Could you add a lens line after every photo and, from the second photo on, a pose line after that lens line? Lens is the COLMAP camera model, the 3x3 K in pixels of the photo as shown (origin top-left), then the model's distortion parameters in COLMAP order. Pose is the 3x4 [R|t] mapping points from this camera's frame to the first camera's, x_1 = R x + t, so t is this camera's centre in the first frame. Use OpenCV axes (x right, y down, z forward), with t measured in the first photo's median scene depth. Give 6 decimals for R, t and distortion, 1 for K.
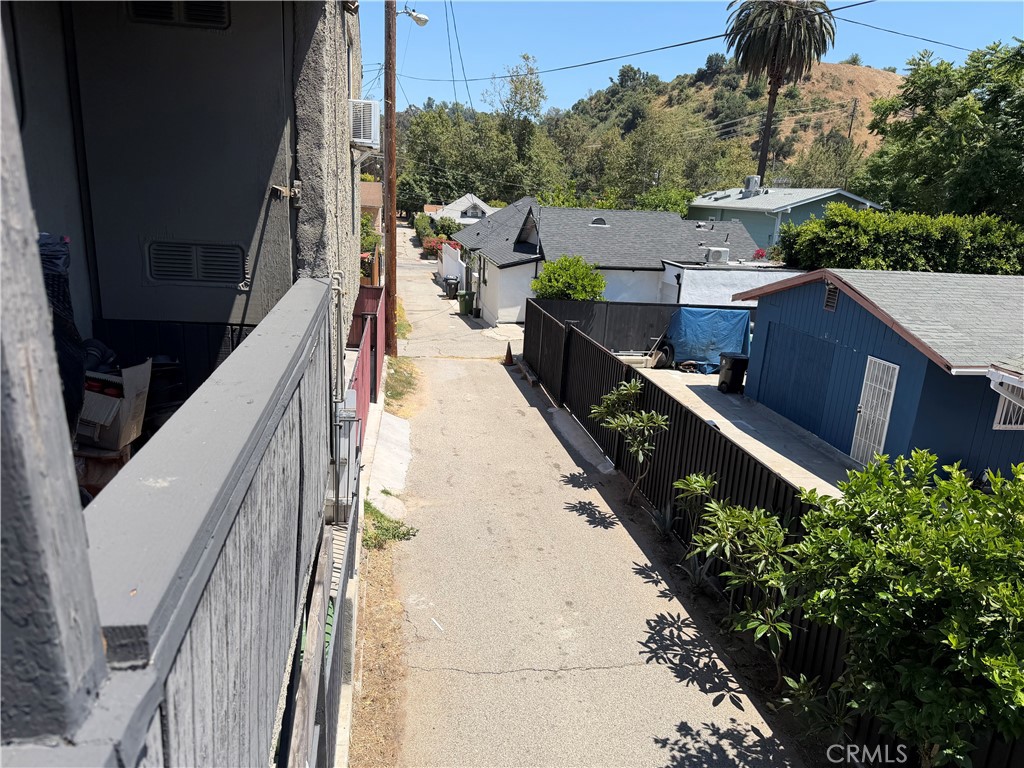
lens RADIAL K [[730.9, 0, 511.9], [0, 730.9, 385.7], [0, 0, 1]] dist [0.102596, -0.125046]
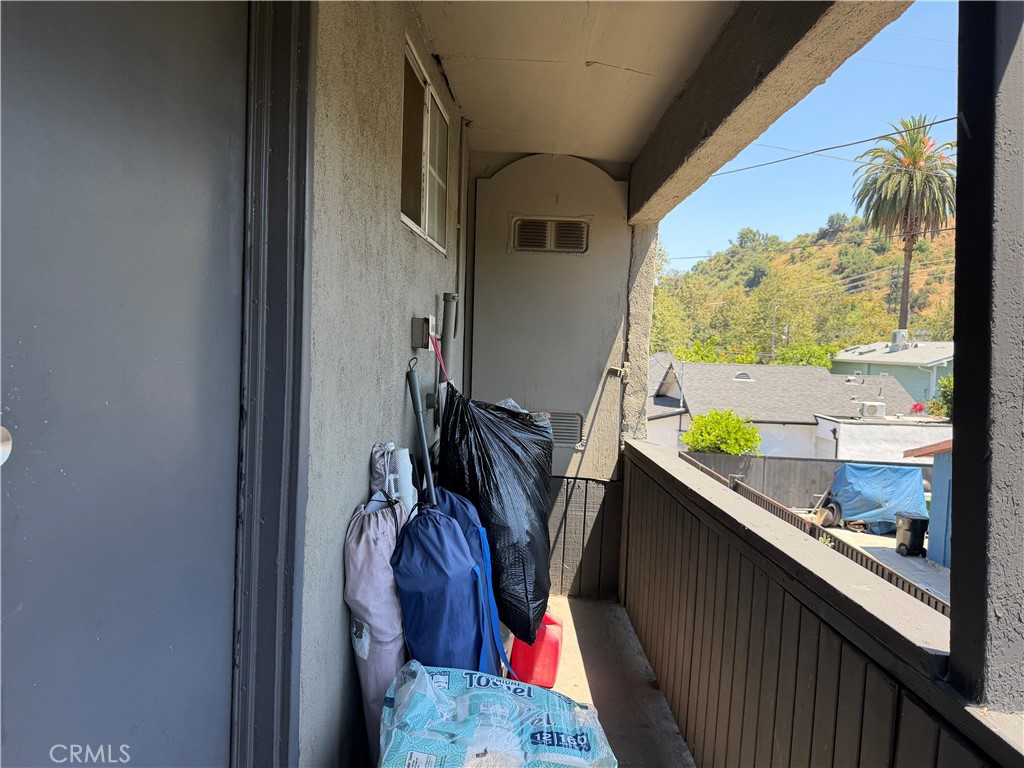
lens RADIAL K [[728.8, 0, 512.0], [0, 728.8, 384.0], [0, 0, 1]] dist [0.126553, -0.174945]
pose [[0.986920, -0.009059, -0.160957, -0.091250], [-0.024469, 0.978435, -0.205102, 0.004826], [0.159344, 0.206357, 0.965415, -0.065508]]
